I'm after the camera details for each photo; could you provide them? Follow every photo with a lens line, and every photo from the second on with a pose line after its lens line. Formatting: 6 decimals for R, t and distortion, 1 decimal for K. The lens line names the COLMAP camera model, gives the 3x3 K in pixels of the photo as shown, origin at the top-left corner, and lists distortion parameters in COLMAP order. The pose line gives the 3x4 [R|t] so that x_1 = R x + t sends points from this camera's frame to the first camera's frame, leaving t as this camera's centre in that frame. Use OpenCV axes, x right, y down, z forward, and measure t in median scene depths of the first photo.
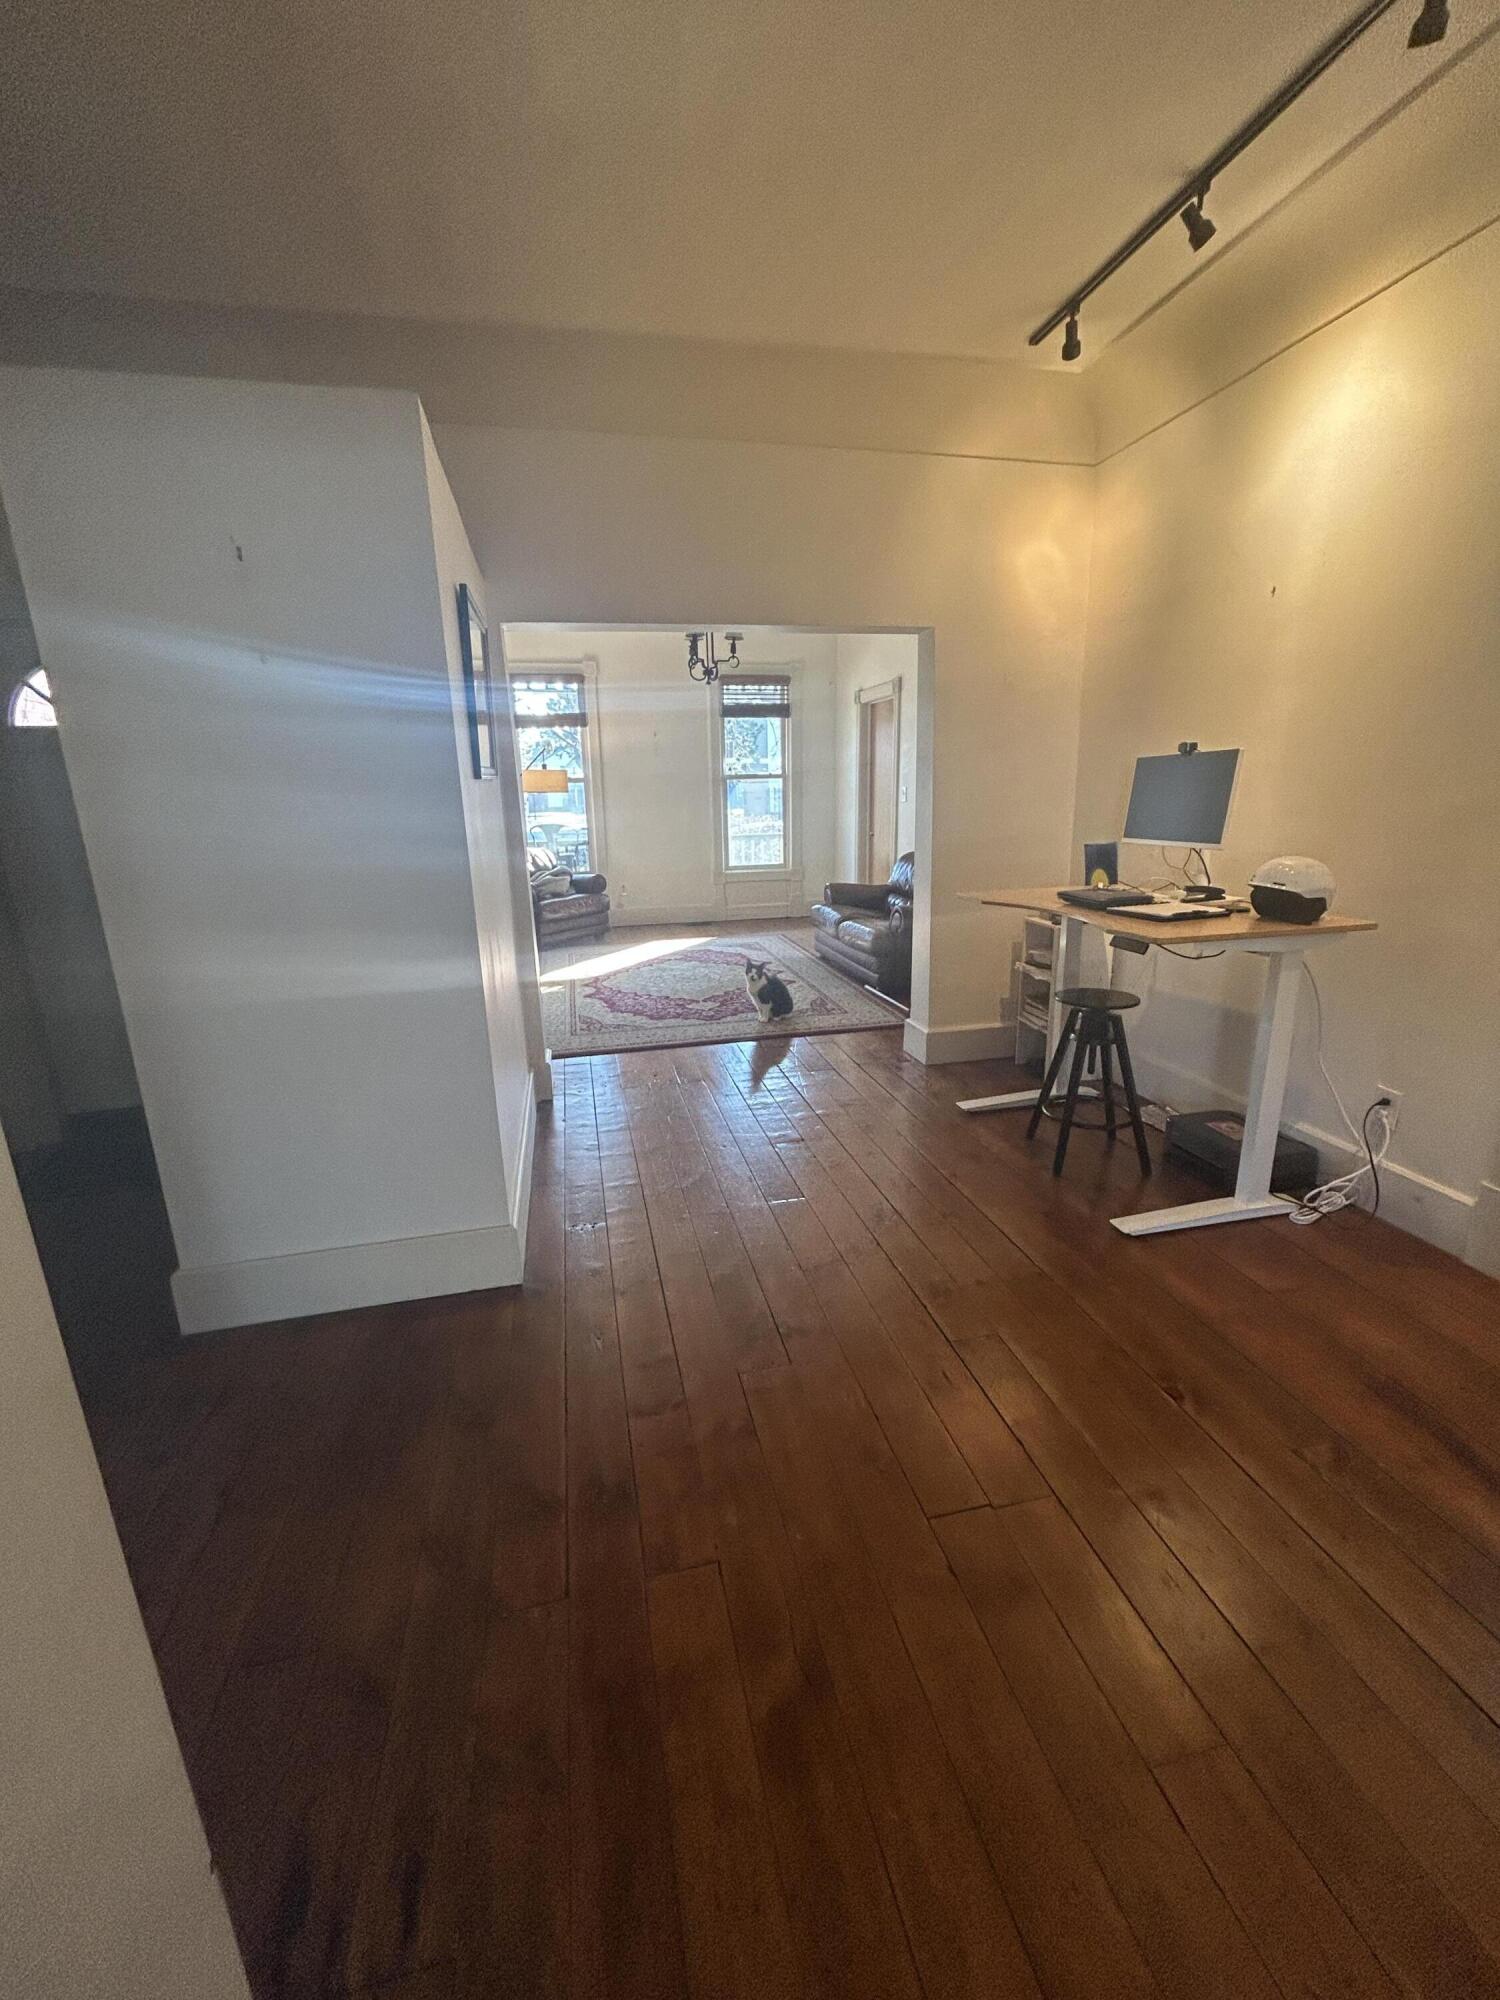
lens RADIAL K [[802.3, 0, 748.9], [0, 802.3, 1000.7], [0, 0, 1]] dist [0.000682, 0.000006]
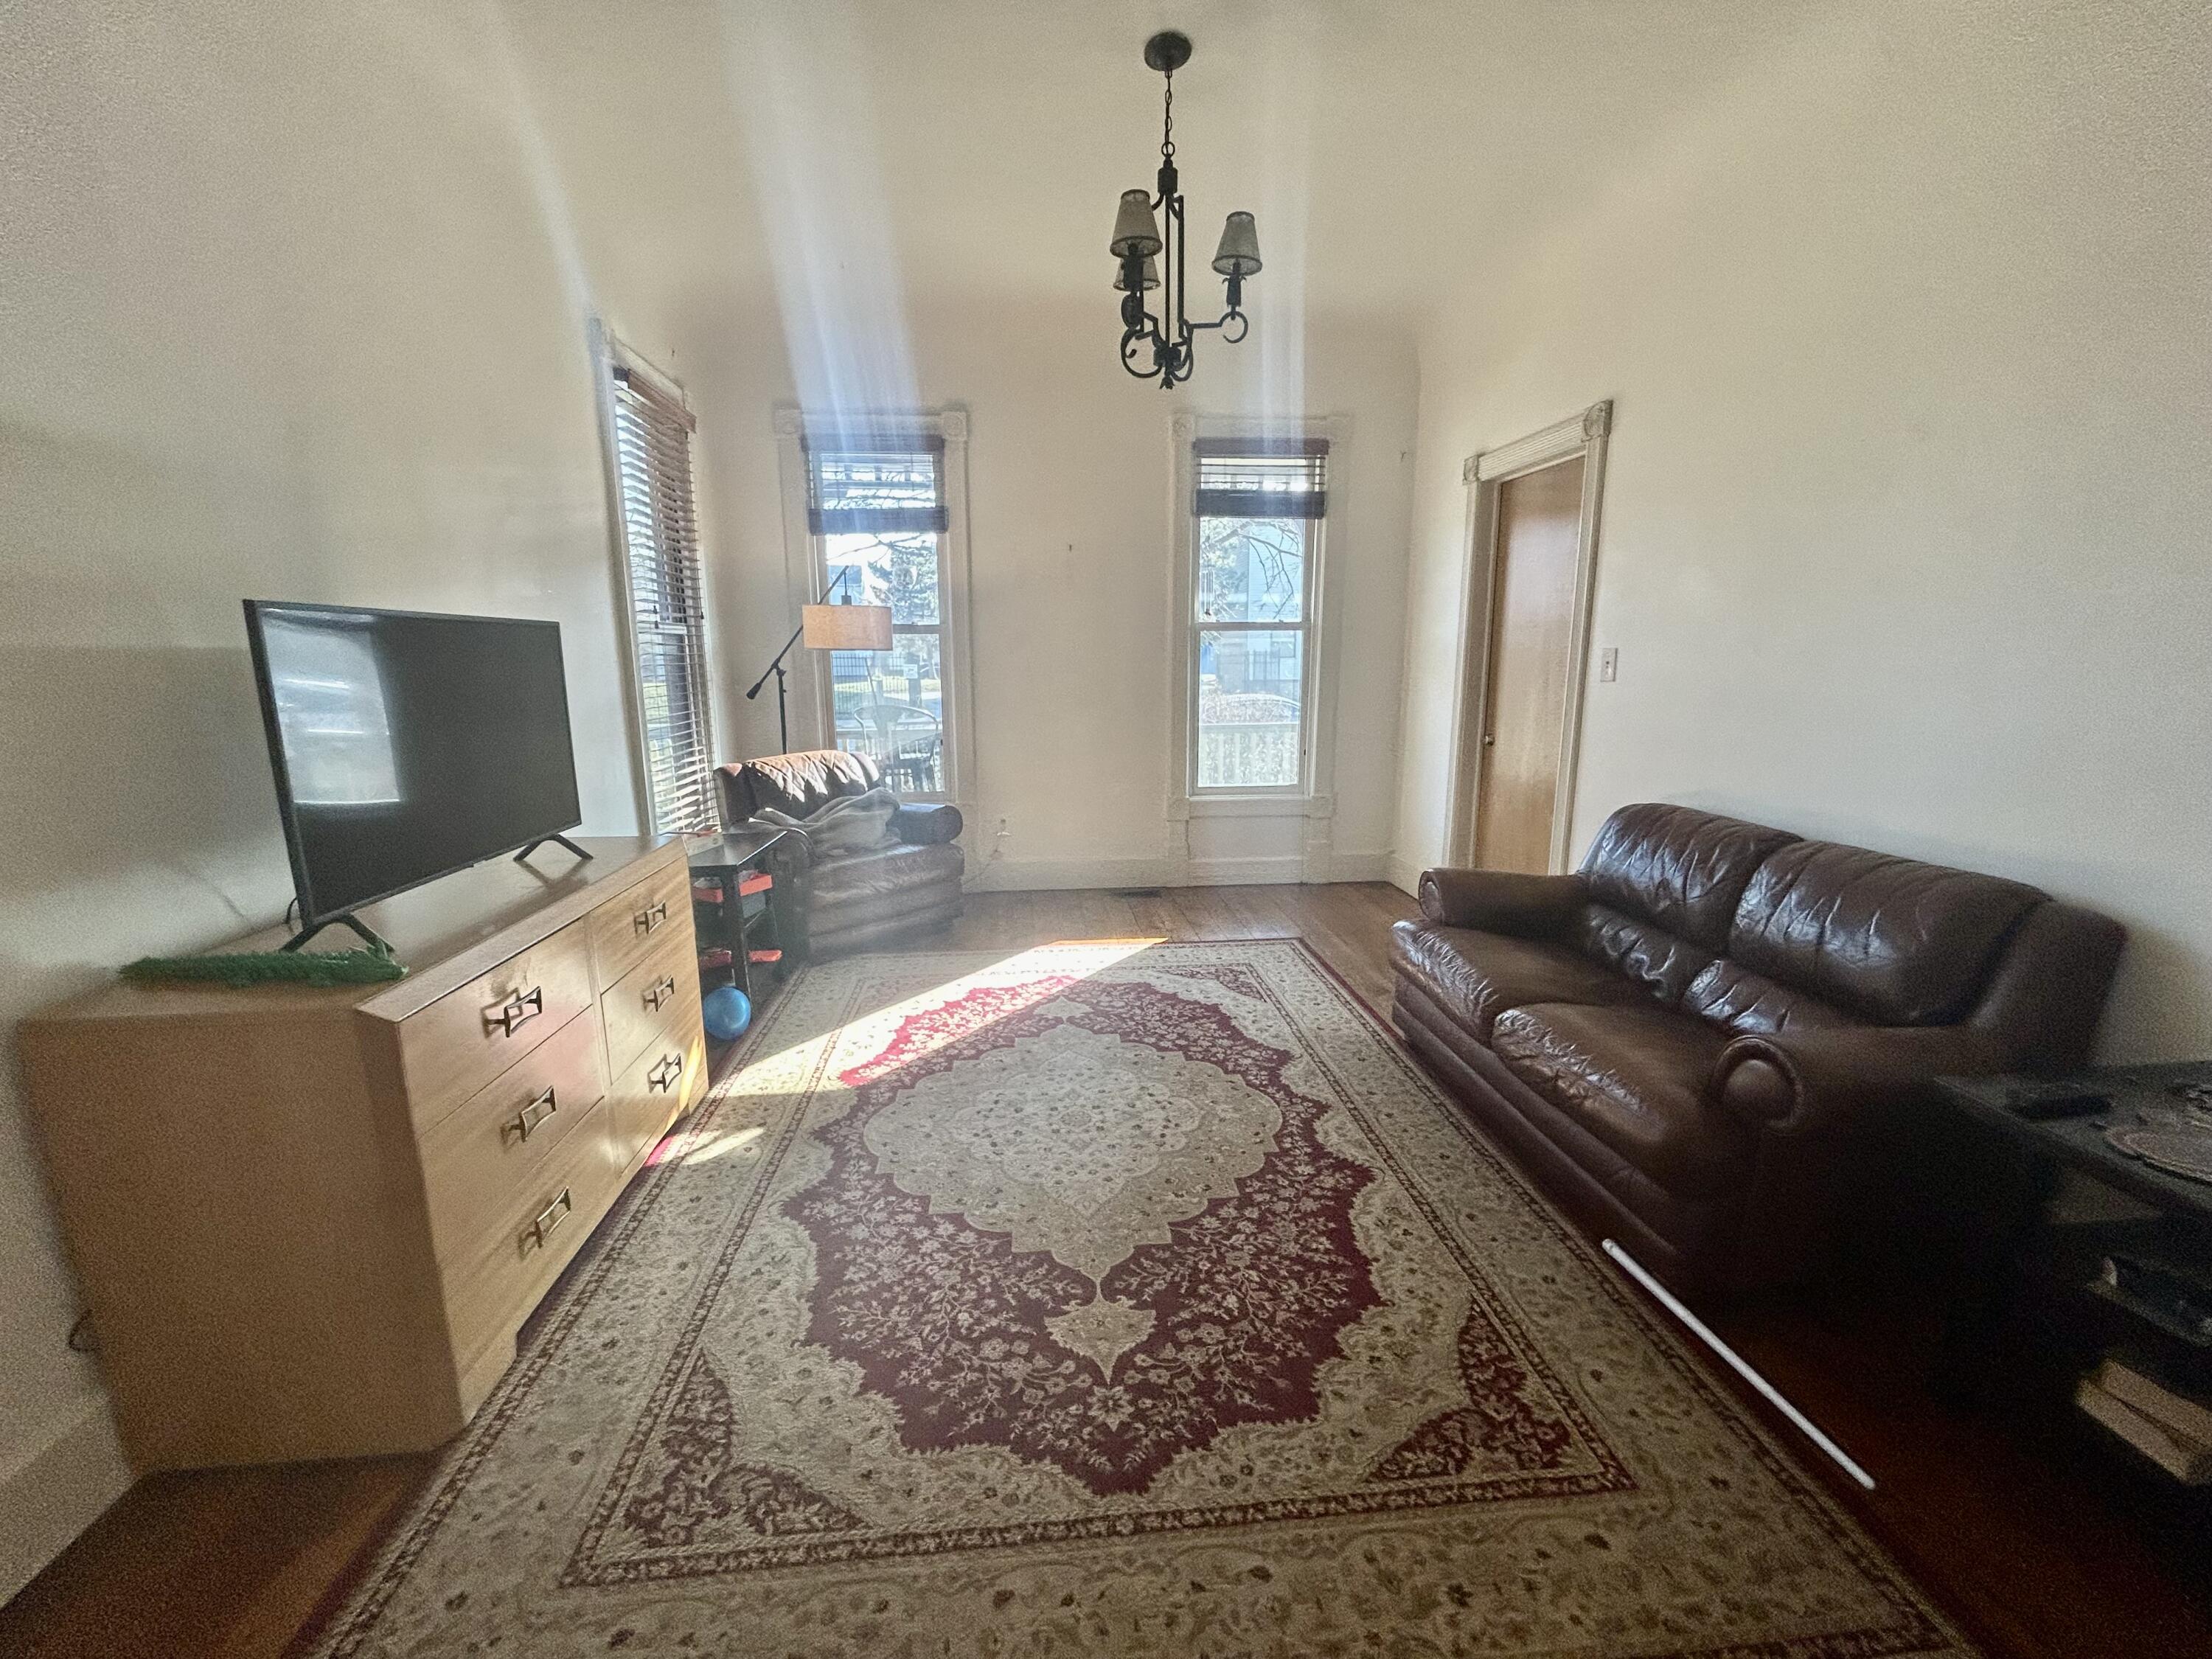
lens RADIAL K [[887.3, 0, 1104.7], [0, 887.3, 827.9], [0, 0, 1]] dist [0.000682, 0.000006]
pose [[0.991828, 0.039254, -0.121394, -0.014506], [-0.046543, 0.997242, -0.057805, -0.112430], [0.118791, 0.062983, 0.990920, 0.434374]]
